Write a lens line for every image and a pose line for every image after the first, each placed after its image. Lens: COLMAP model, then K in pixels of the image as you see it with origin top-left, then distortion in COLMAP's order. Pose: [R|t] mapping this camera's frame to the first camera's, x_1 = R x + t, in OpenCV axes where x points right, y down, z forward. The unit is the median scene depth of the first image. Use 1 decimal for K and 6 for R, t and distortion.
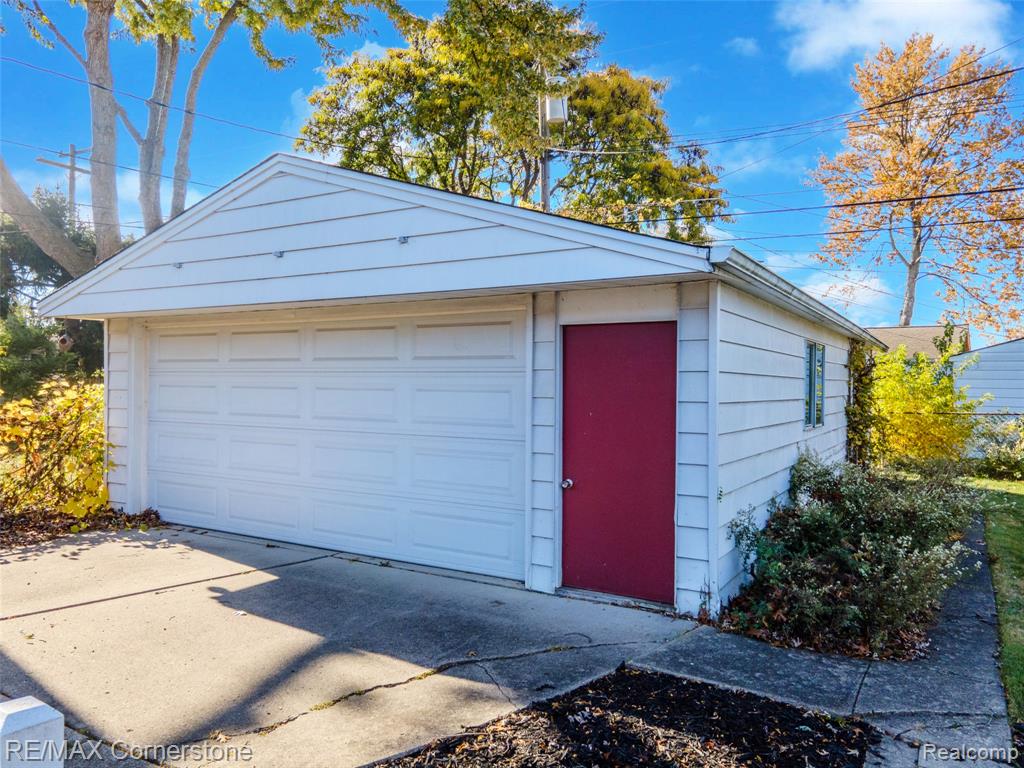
lens RADIAL K [[743.7, 0, 507.9], [0, 743.7, 385.1], [0, 0, 1]] dist [0.036629, 0.001368]
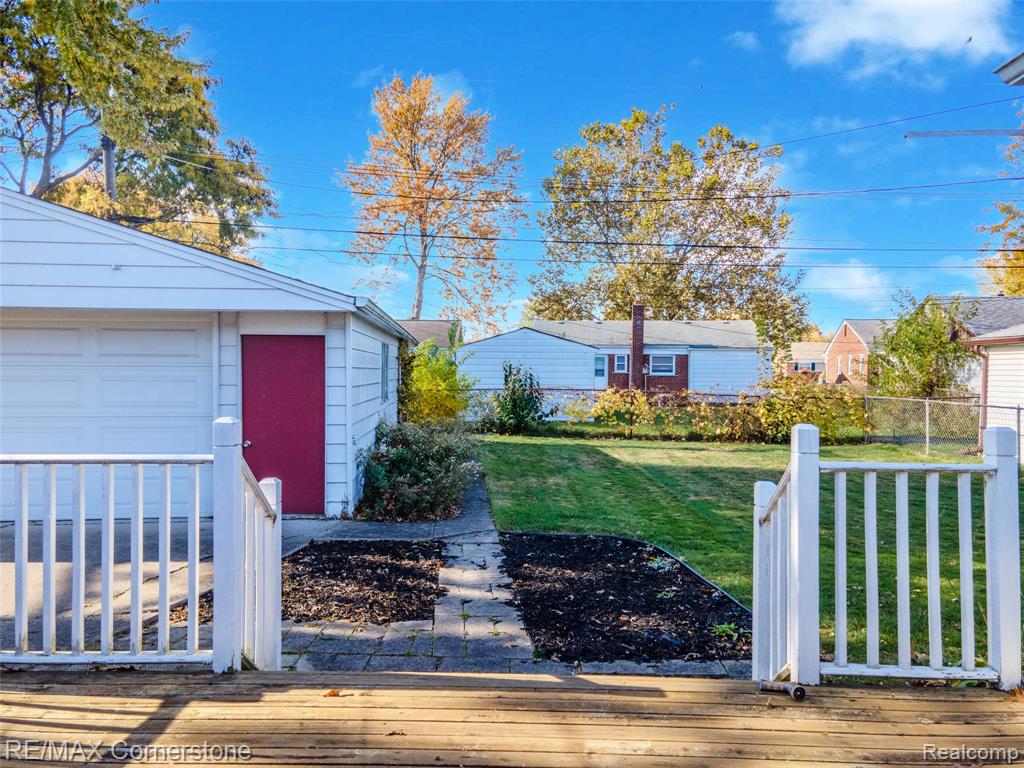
lens RADIAL K [[743.7, 0, 507.9], [0, 743.7, 385.1], [0, 0, 1]] dist [0.036629, 0.001368]
pose [[0.816809, -0.019355, 0.576583, -0.288516], [0.005091, 0.999640, 0.026344, -0.015528], [-0.576885, -0.018582, 0.816614, -0.407087]]
